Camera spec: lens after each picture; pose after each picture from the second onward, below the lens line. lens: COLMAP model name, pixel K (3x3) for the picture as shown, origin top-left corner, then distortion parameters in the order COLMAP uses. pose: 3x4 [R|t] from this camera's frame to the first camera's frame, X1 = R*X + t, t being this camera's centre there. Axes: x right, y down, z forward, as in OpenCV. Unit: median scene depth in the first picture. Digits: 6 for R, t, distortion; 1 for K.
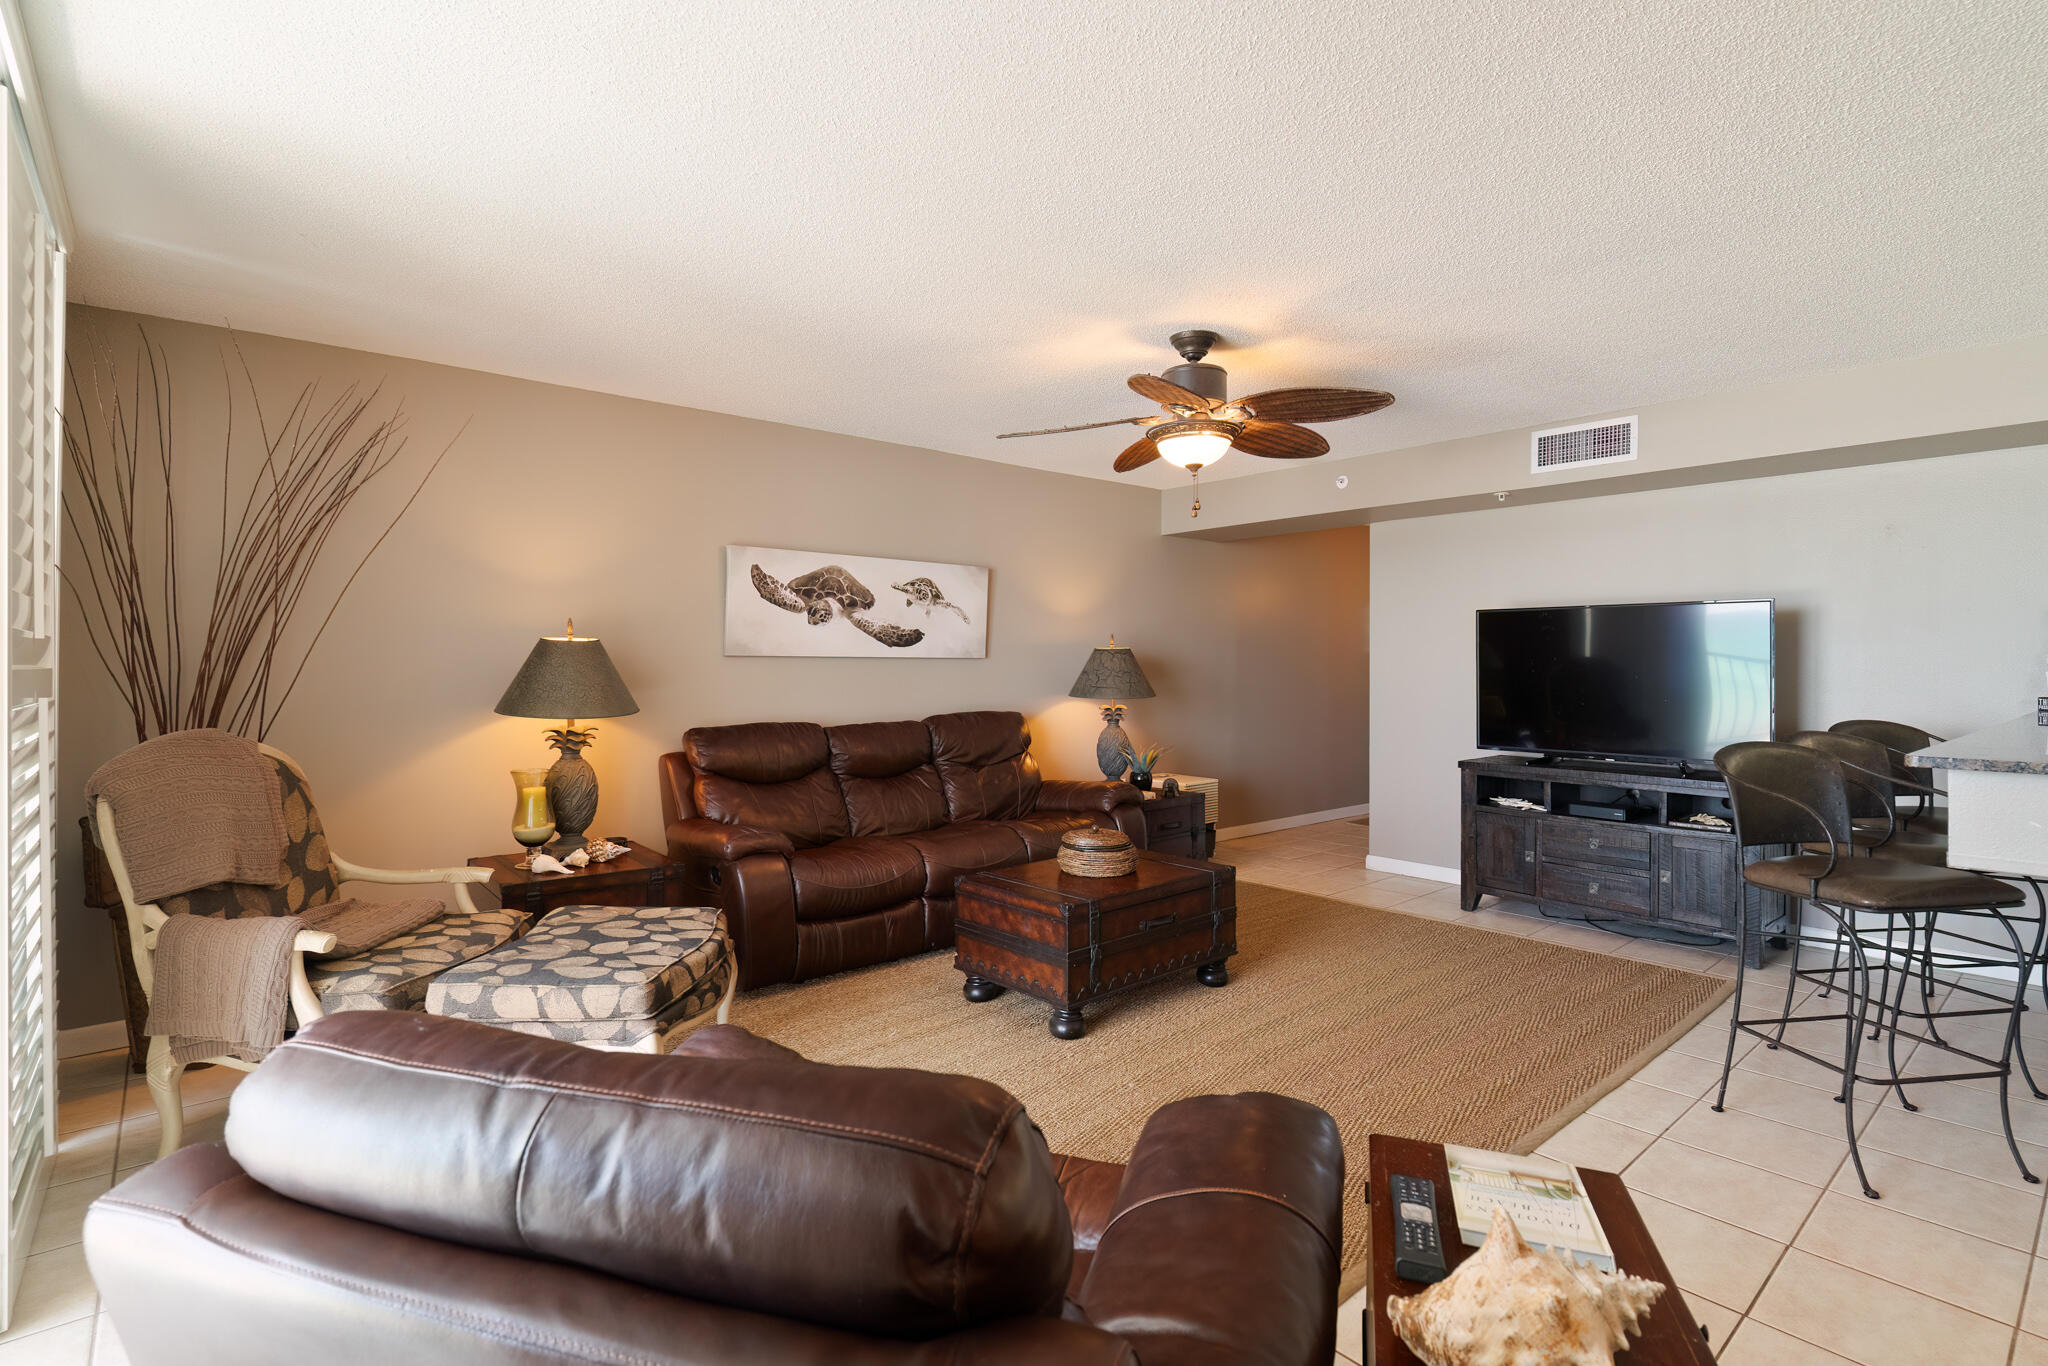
lens RADIAL K [[974.8, 0, 1024.0], [0, 974.8, 683.0], [0, 0, 1]] dist [0.002012, 0.000112]
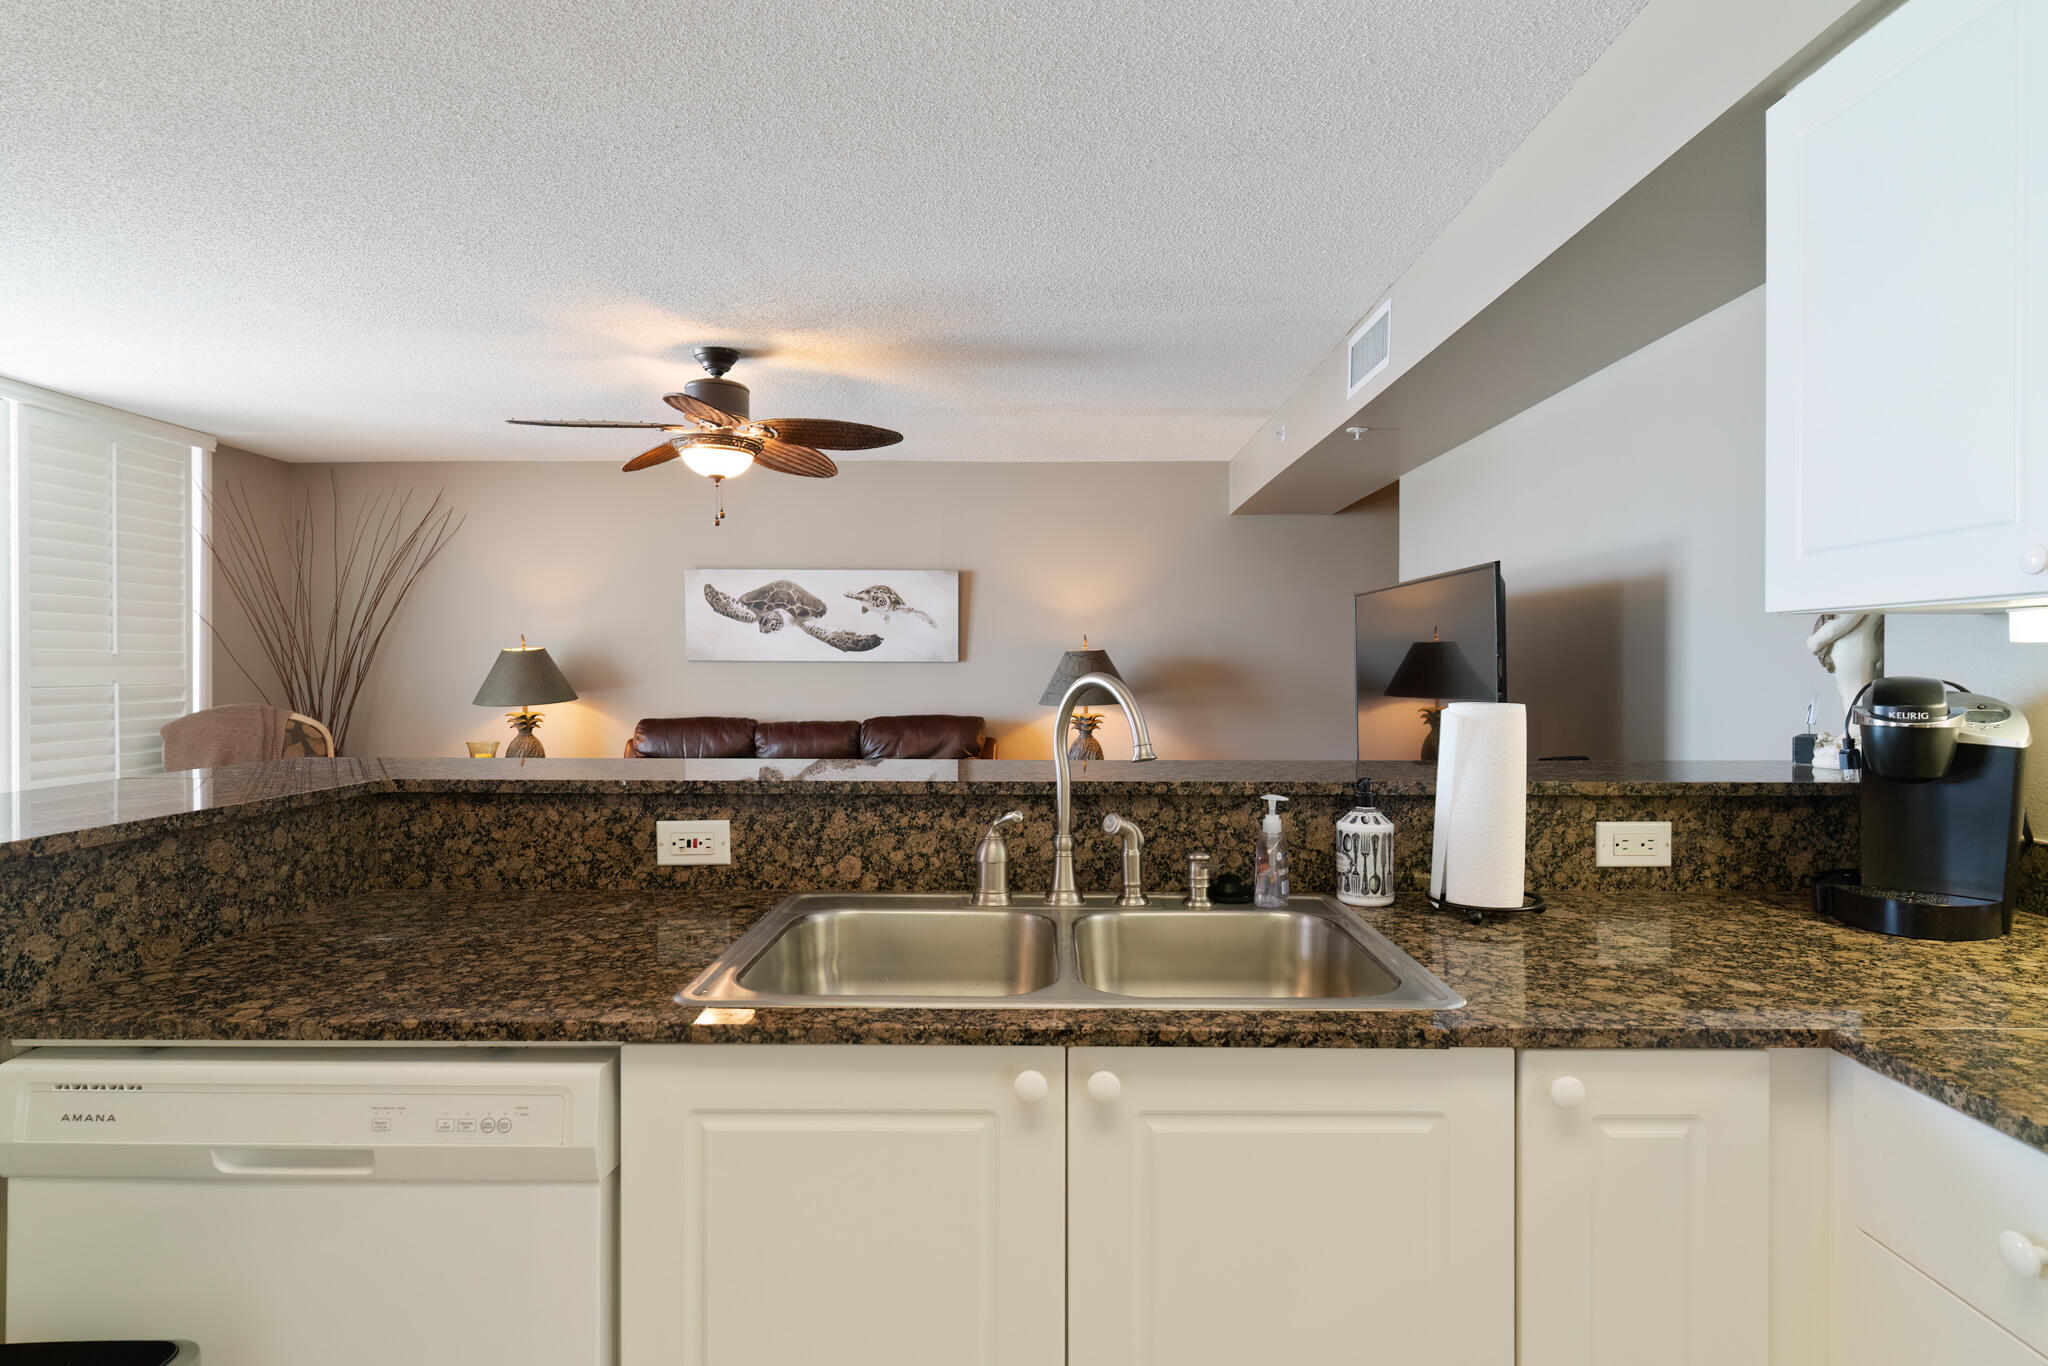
lens RADIAL K [[1081.6, 0, 1042.3], [0, 1081.6, 679.9], [0, 0, 1]] dist [0.004577, 0.000879]
pose [[0.756609, 0.006734, -0.653833, 0.842521], [-0.013660, 0.999892, -0.005510, -0.002193], [0.653725, 0.013100, 0.756619, 0.248102]]
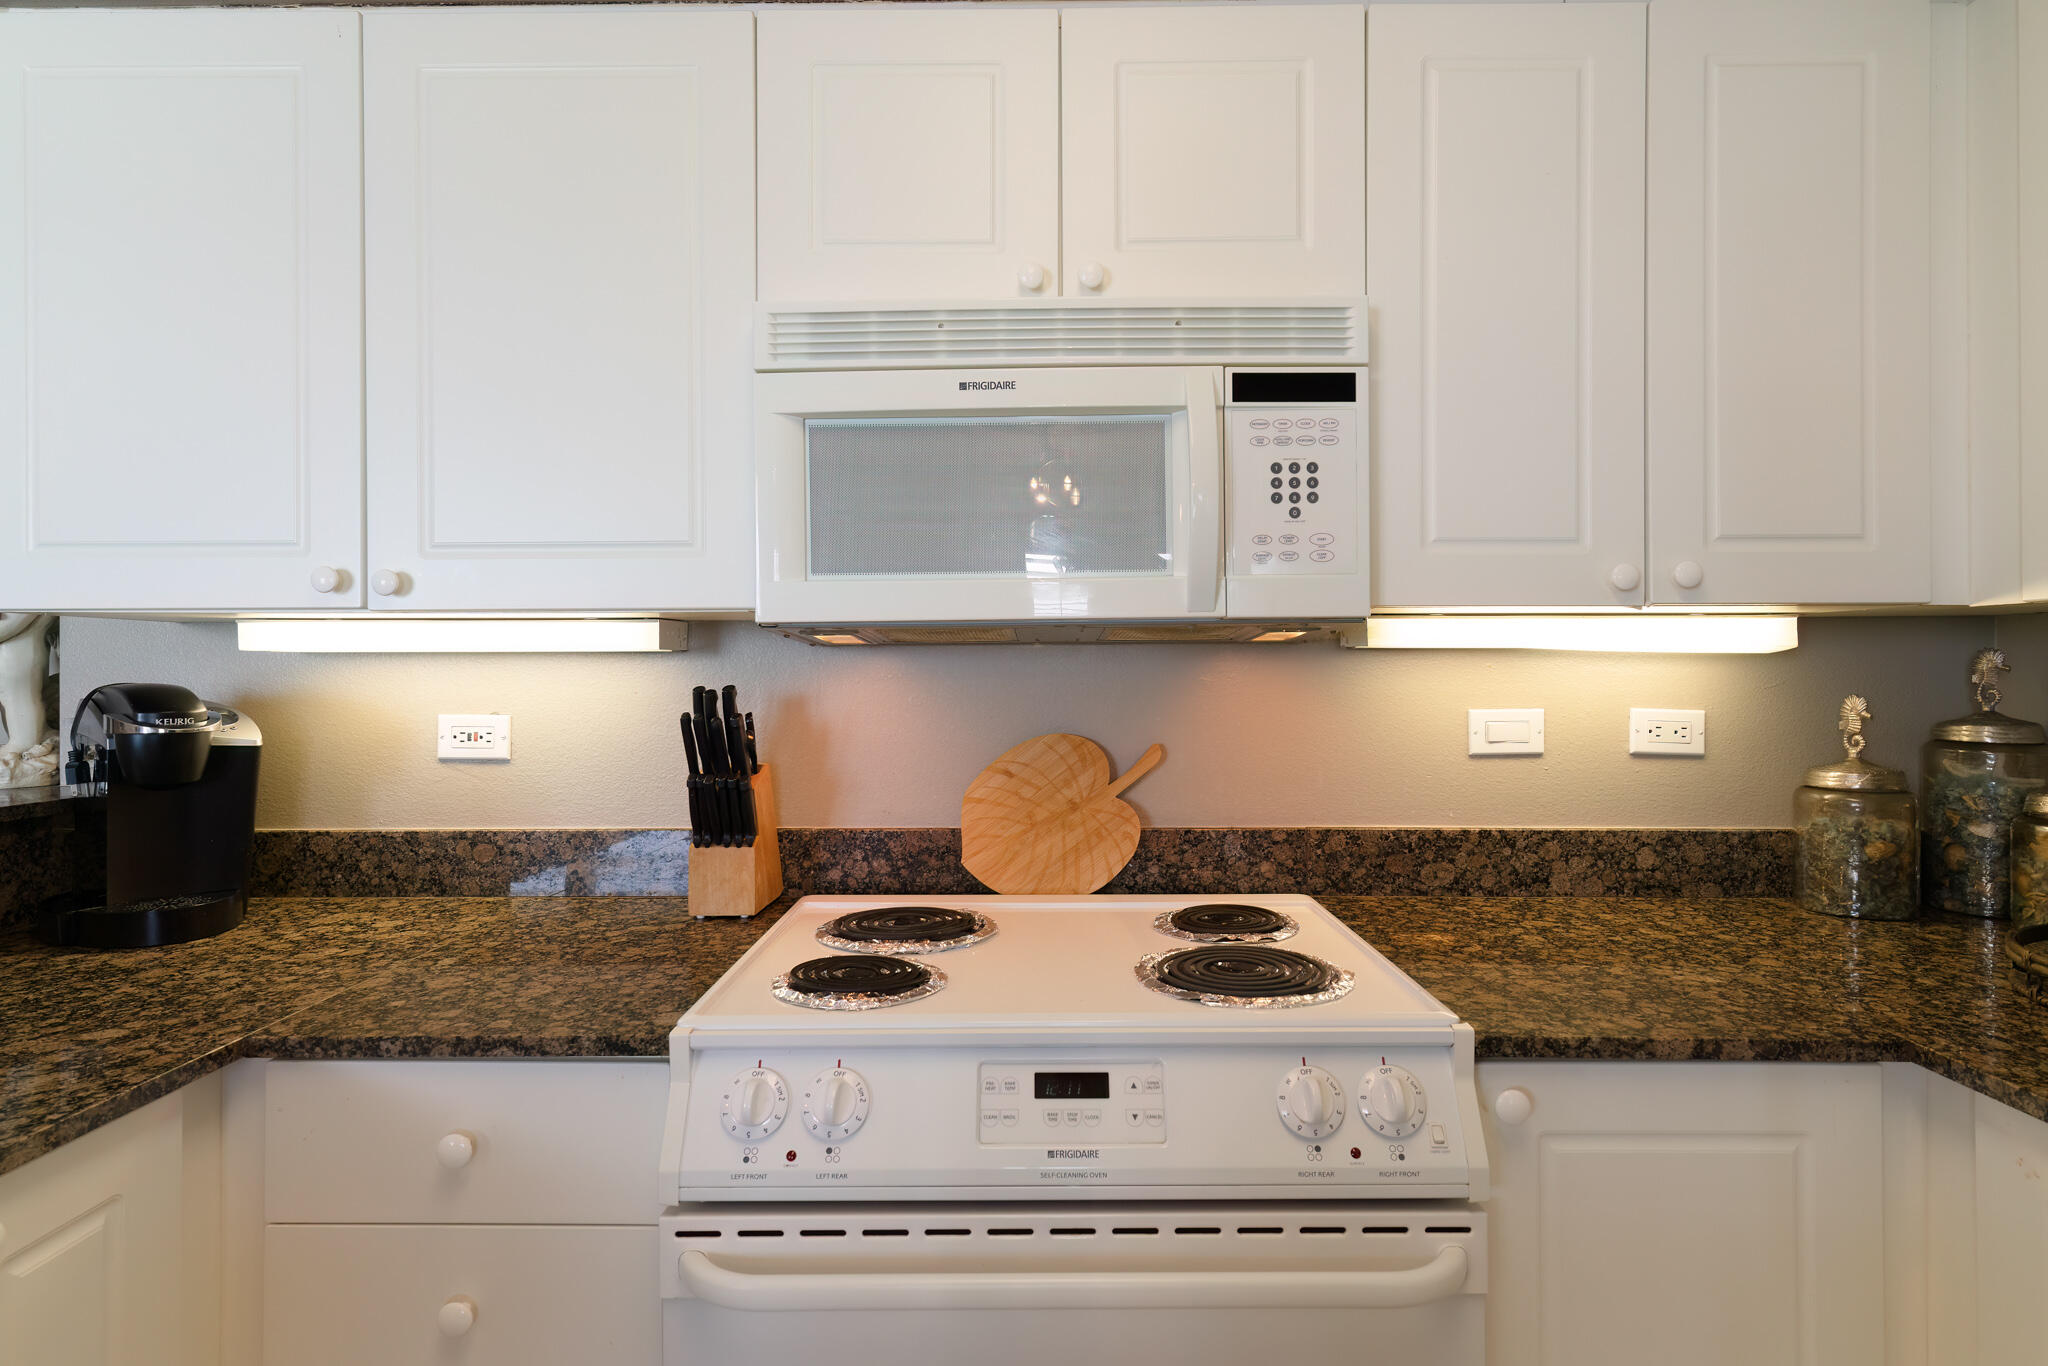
lens RADIAL K [[1075.6, 0, 1021.8], [0, 1075.6, 672.6], [0, 0, 1]] dist [0.002757, 0.001892]
pose [[0.662138, -0.002122, 0.749379, 0.763915], [0.019314, 0.999712, -0.014235, -0.001996], [-0.749133, 0.023899, 0.661989, 0.257861]]
